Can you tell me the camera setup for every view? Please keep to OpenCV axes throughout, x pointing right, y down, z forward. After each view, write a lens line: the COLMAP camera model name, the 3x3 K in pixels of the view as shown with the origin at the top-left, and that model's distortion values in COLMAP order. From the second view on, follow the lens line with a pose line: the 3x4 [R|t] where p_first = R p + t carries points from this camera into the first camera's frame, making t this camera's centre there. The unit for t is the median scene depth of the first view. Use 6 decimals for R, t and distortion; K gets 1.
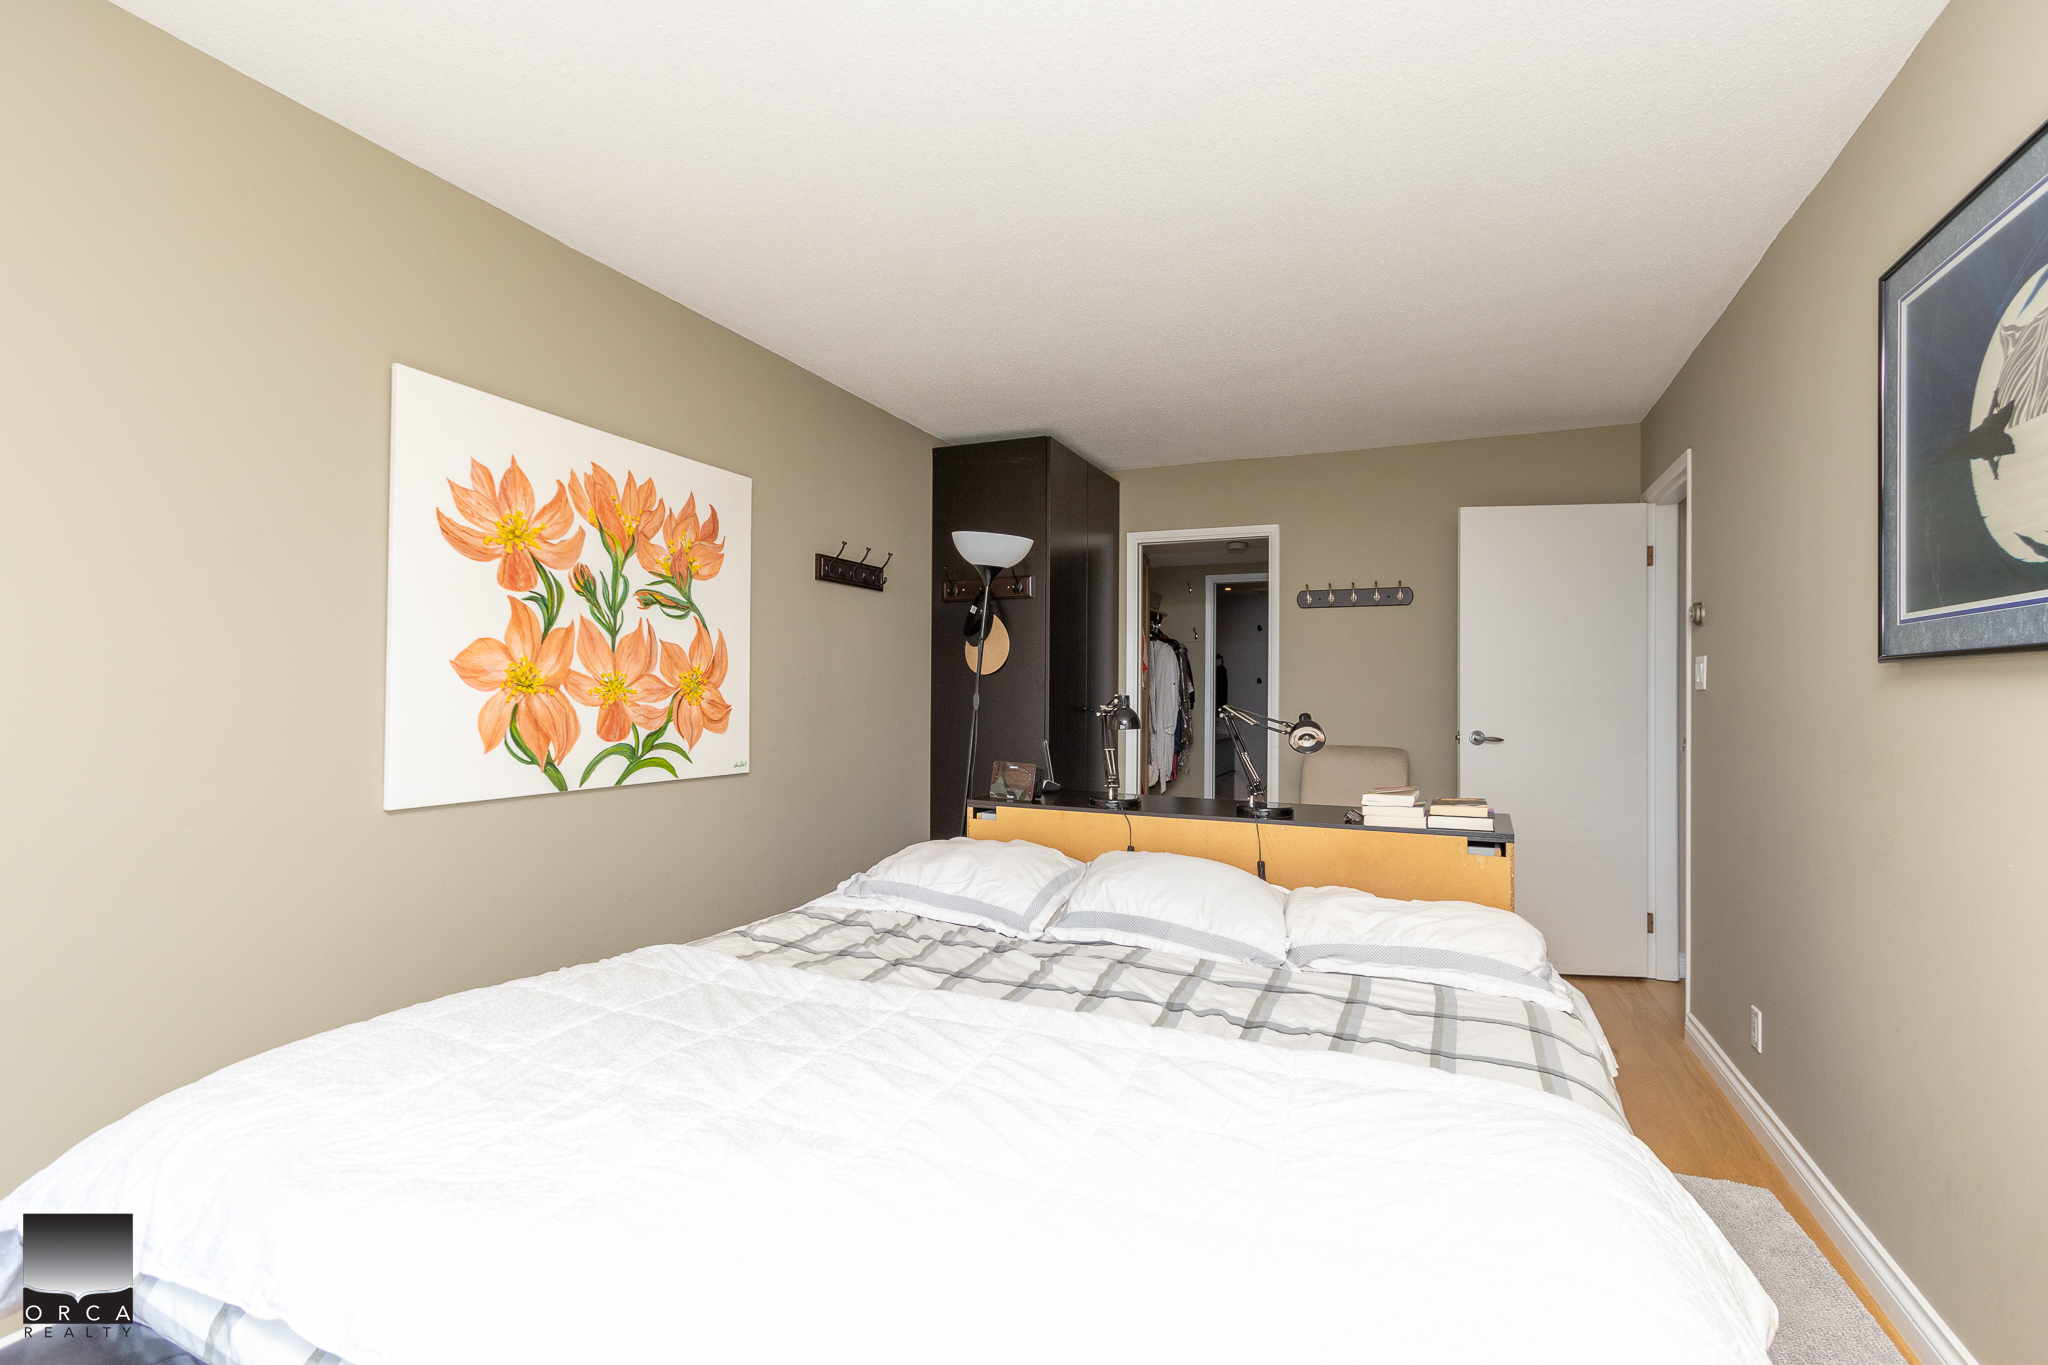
lens RADIAL K [[940.7, 0, 1031.5], [0, 940.7, 689.5], [0, 0, 1]] dist [0.007573, -0.003862]
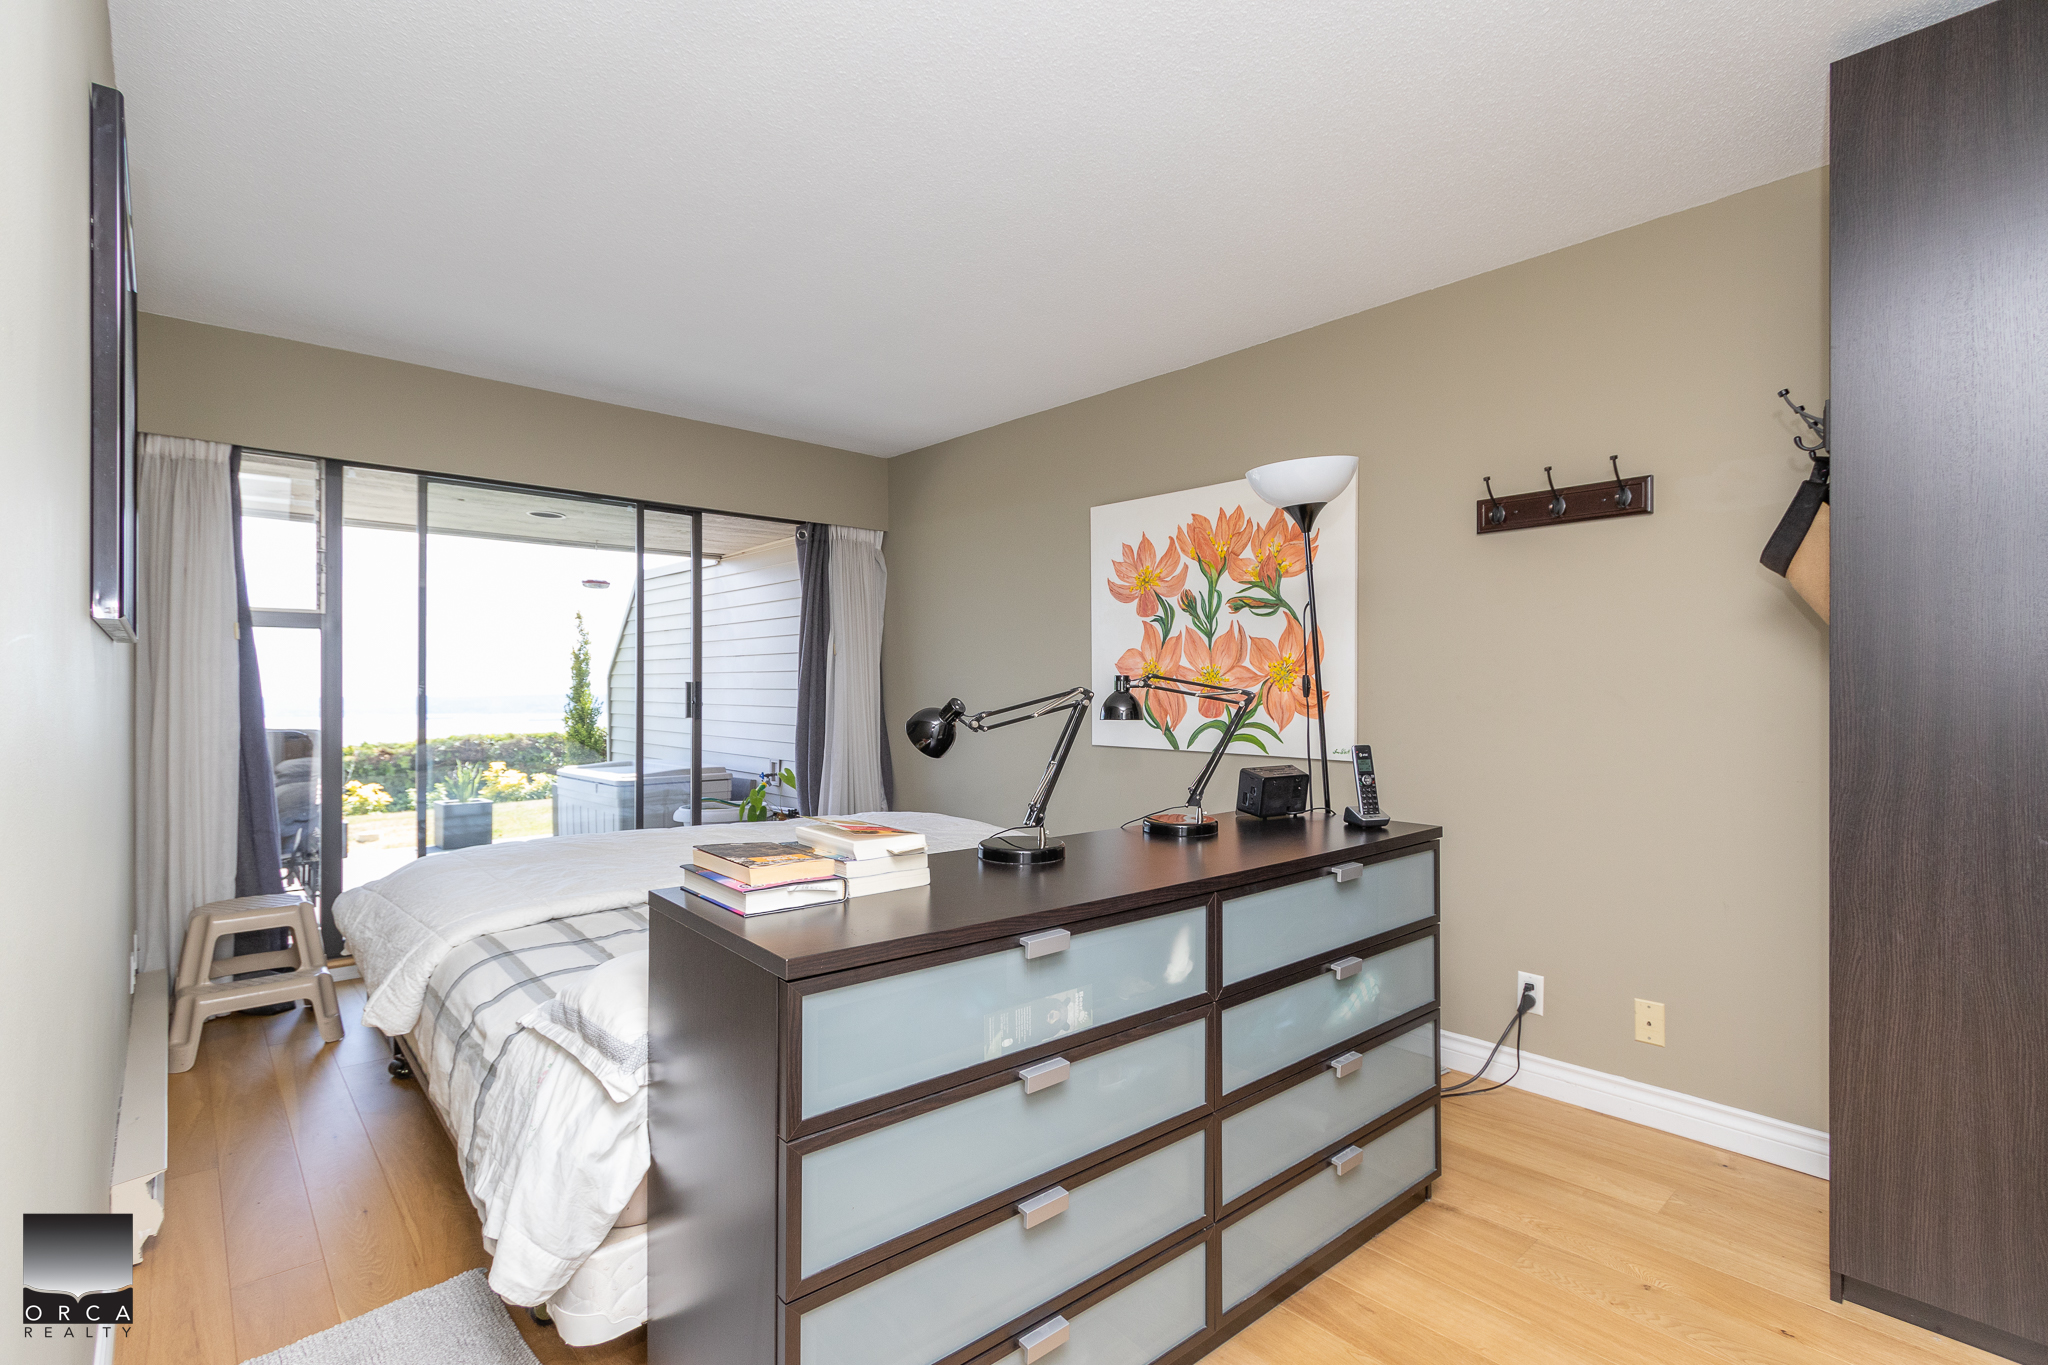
lens RADIAL K [[940.7, 0, 1031.5], [0, 940.7, 689.5], [0, 0, 1]] dist [0.007573, -0.003862]
pose [[-0.401839, -0.006750, -0.915685, 0.861423], [0.002314, 0.999962, -0.008387, 0.025841], [0.915707, -0.005489, -0.401809, 1.299443]]
